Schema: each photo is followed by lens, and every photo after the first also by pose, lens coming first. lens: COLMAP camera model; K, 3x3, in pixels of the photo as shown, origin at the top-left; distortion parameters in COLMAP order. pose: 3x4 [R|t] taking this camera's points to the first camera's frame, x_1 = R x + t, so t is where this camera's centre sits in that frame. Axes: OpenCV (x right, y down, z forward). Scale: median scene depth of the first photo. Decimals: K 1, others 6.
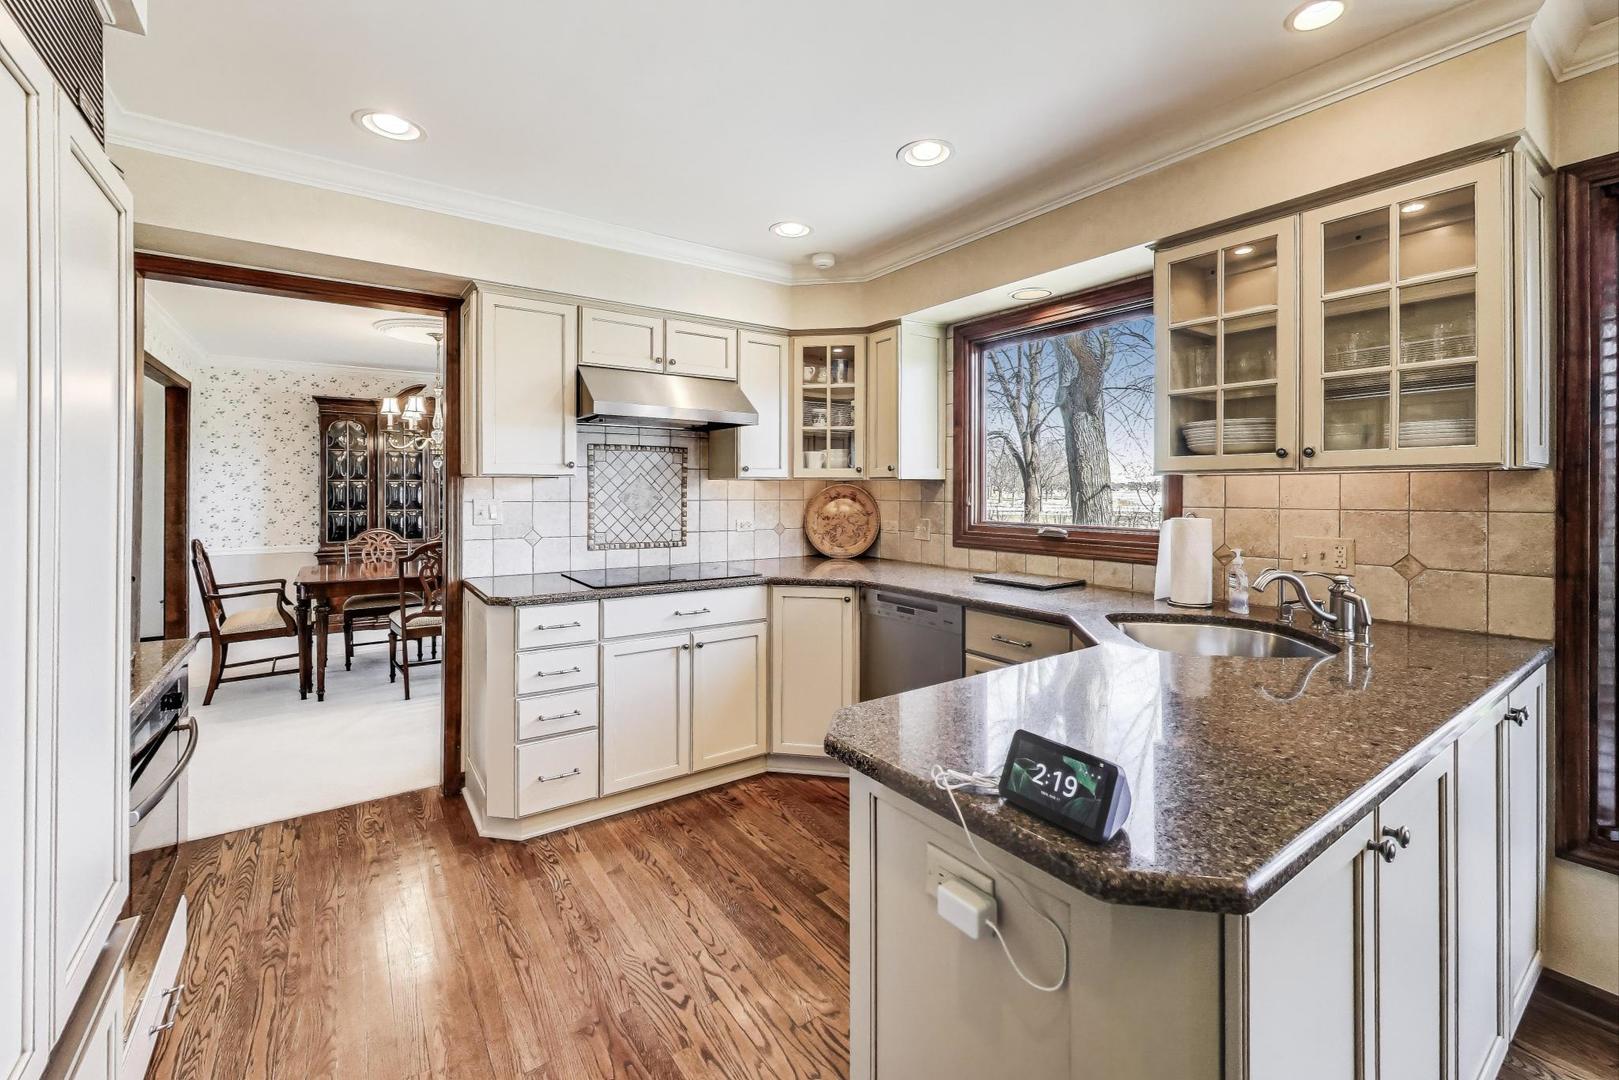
lens RADIAL K [[670.8, 0, 807.2], [0, 670.8, 487.0], [0, 0, 1]] dist [-0.000816, -0.000173]
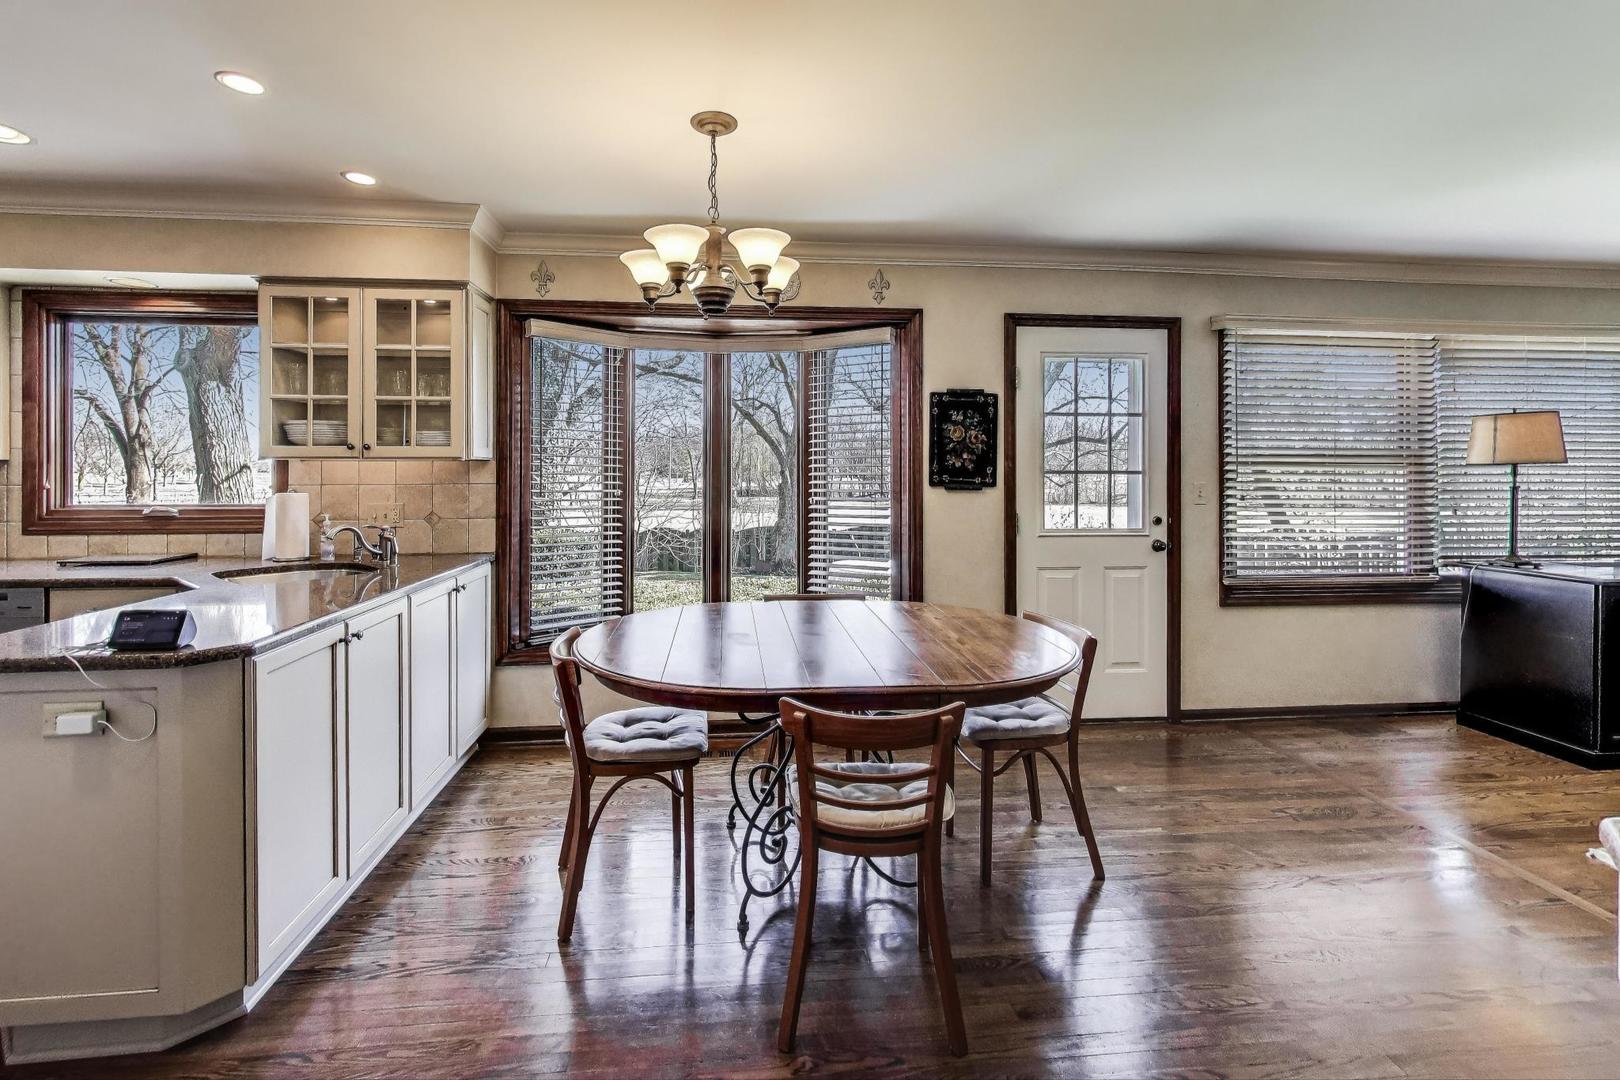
lens RADIAL K [[733.5, 0, 807.4], [0, 733.5, 475.7], [0, 0, 1]] dist [-0.001274, 0.000182]
pose [[0.486926, -0.004877, 0.873429, -0.184849], [-0.003542, 0.999965, 0.007558, -0.001914], [-0.873436, -0.006774, 0.486892, -0.572235]]
